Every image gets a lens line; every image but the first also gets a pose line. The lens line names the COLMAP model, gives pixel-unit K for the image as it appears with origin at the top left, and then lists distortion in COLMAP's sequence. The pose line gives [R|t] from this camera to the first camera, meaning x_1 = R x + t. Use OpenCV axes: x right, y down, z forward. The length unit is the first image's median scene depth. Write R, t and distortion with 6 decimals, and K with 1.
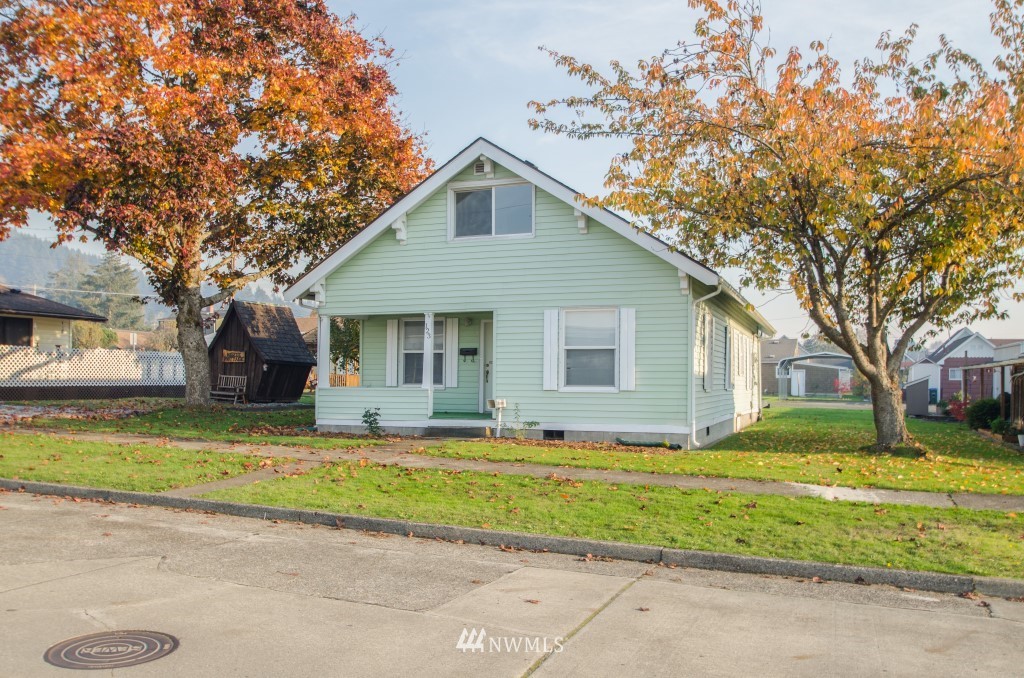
lens RADIAL K [[880.0, 0, 513.6], [0, 880.0, 343.1], [0, 0, 1]] dist [-0.179056, 0.001852]
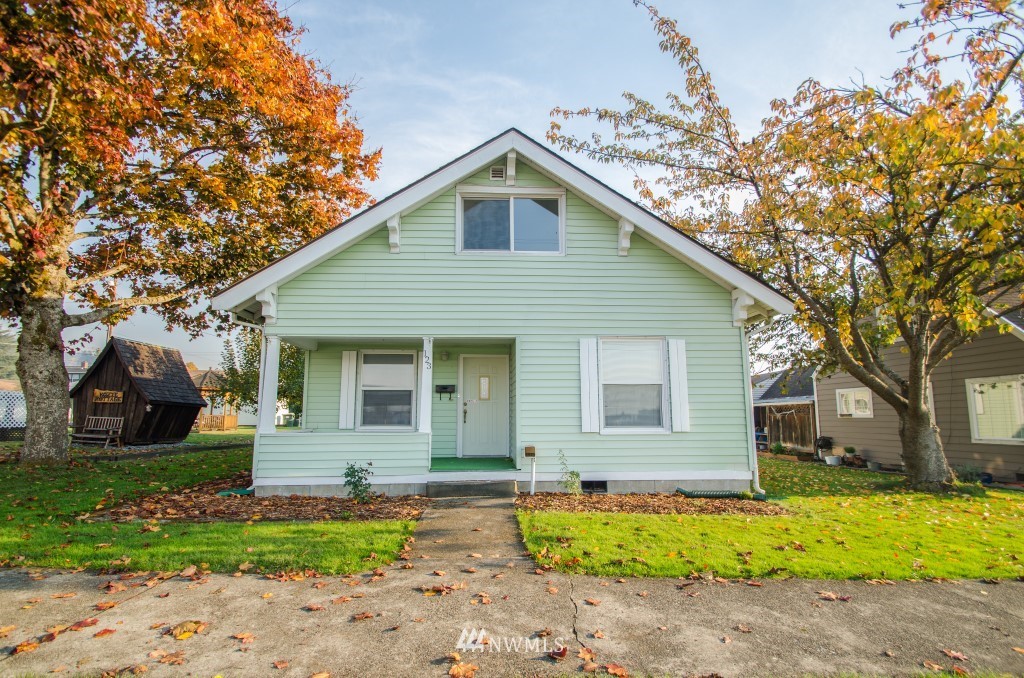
lens RADIAL K [[452.3, 0, 498.4], [0, 452.3, 357.9], [0, 0, 1]] dist [-0.021141, -0.002808]
pose [[0.915915, 0.045481, 0.398786, -0.189973], [-0.009940, 0.995825, -0.090742, 0.019830], [-0.401248, 0.079148, 0.912543, 0.562466]]
